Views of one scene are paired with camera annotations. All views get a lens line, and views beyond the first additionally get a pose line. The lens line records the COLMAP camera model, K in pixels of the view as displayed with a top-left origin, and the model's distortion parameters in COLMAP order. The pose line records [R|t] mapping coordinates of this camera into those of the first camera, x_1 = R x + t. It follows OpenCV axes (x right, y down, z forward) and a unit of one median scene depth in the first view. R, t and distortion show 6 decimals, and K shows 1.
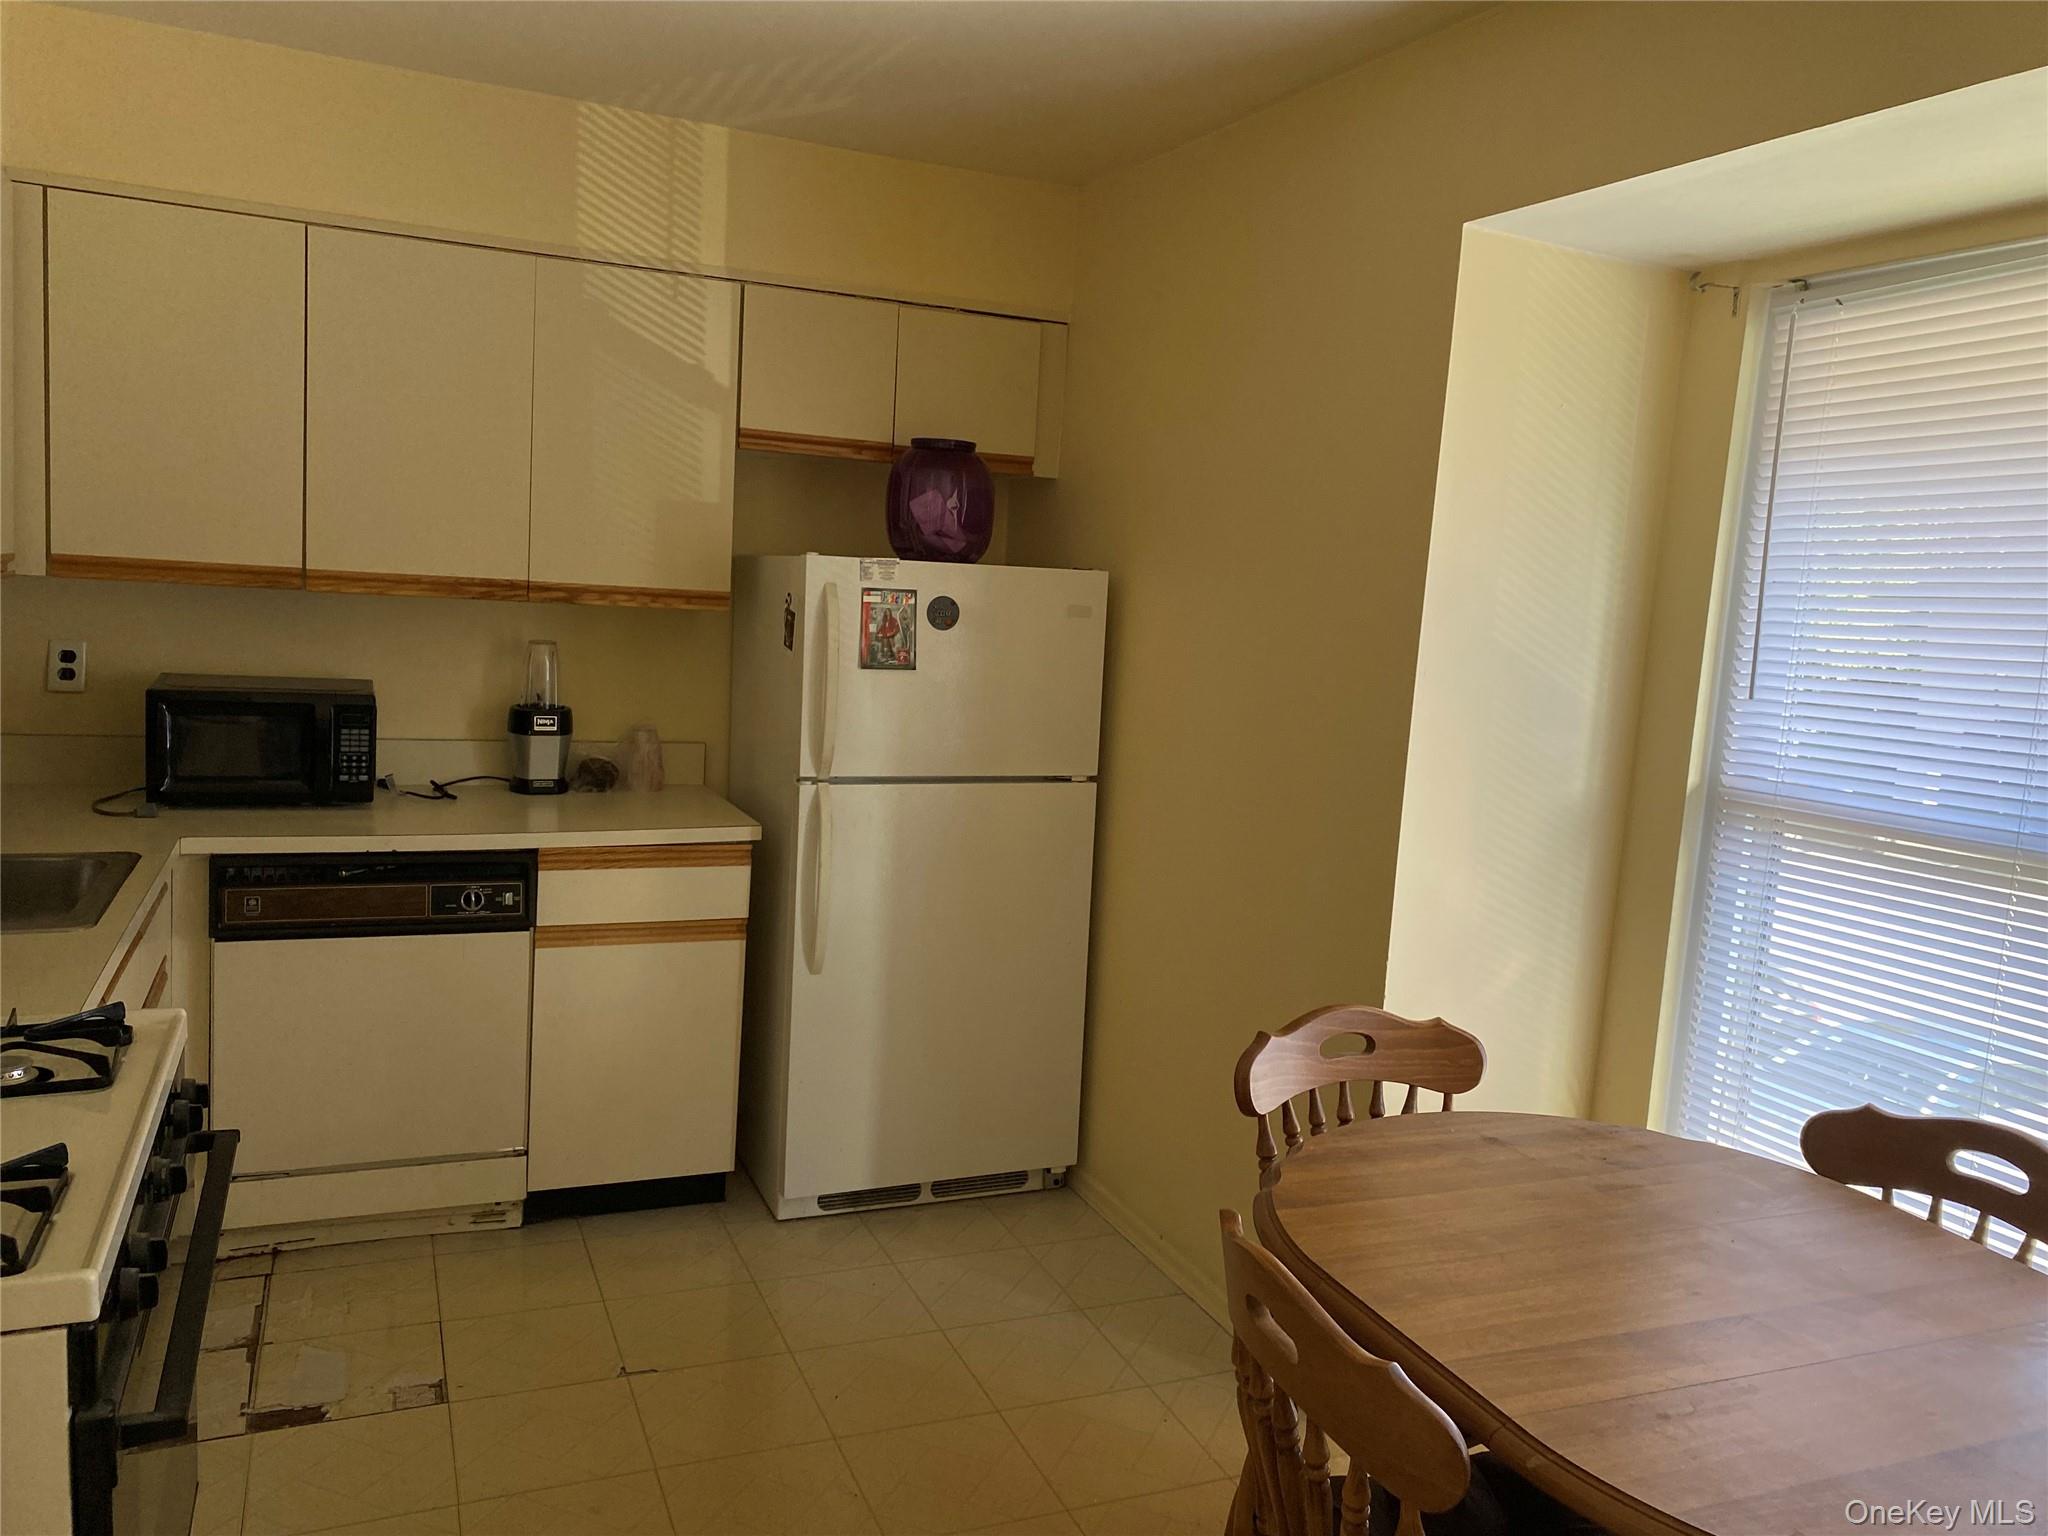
lens RADIAL K [[1581.2, 0, 1025.1], [0, 1581.2, 724.4], [0, 0, 1]] dist [0.008392, -0.003682]
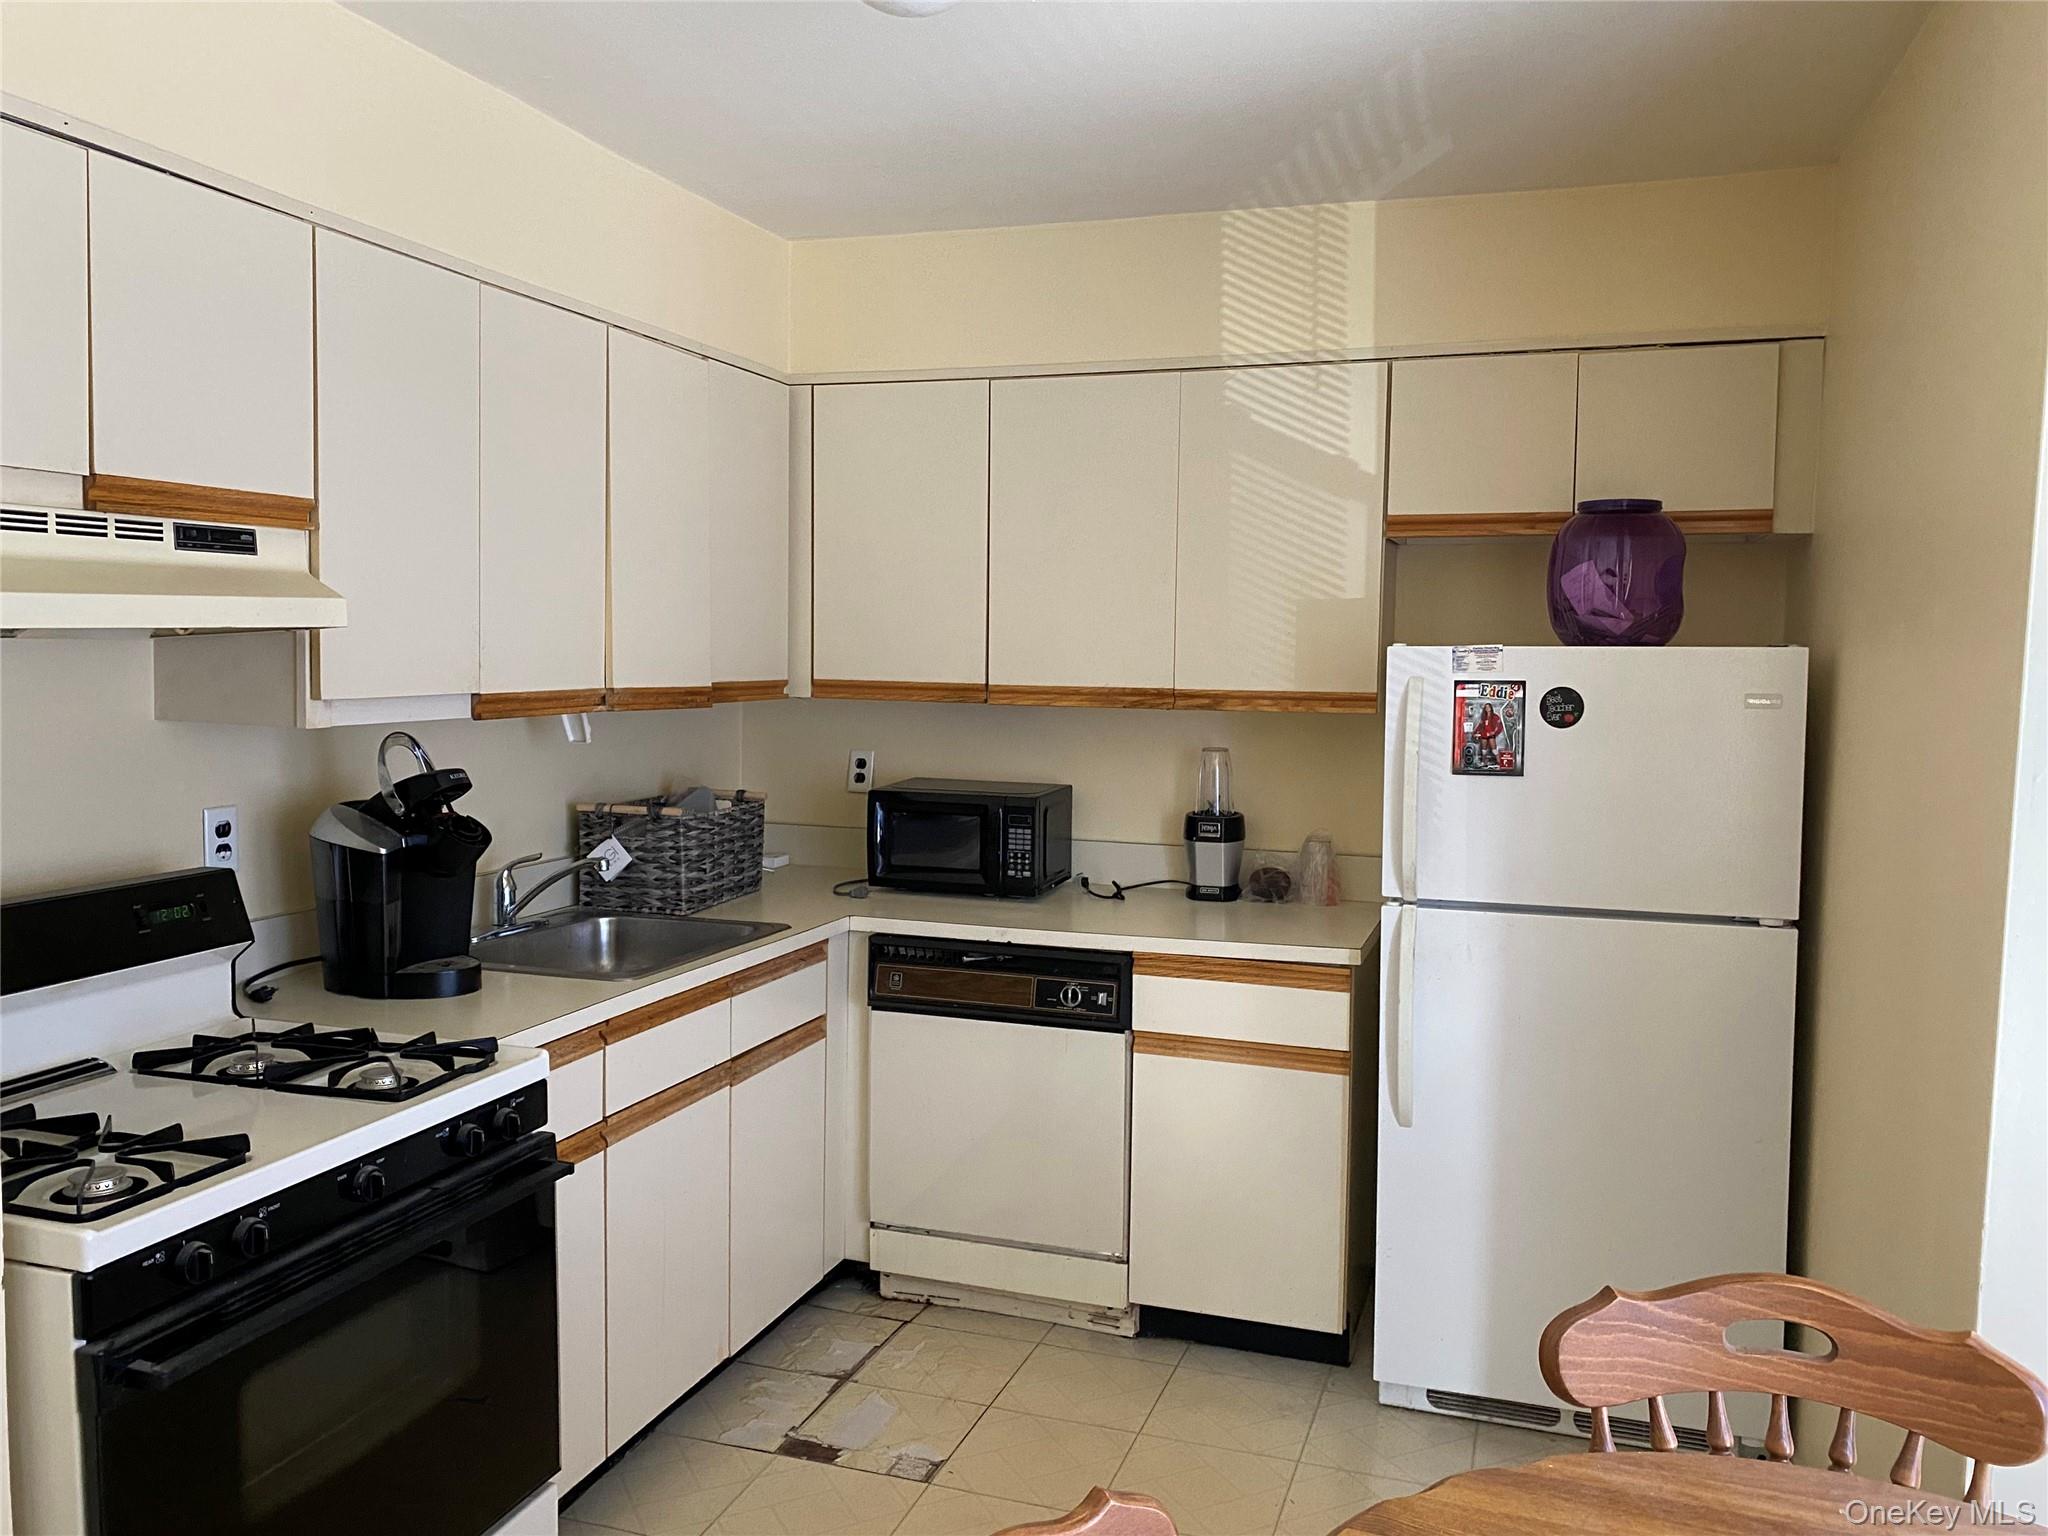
lens RADIAL K [[1509.0, 0, 1027.0], [0, 1509.0, 740.0], [0, 0, 1]] dist [0.096413, -0.252839]
pose [[0.733961, -0.013901, -0.679050, 0.283252], [-0.035006, 0.997687, -0.058261, 0.002497], [0.678289, 0.066532, 0.731777, 0.231541]]
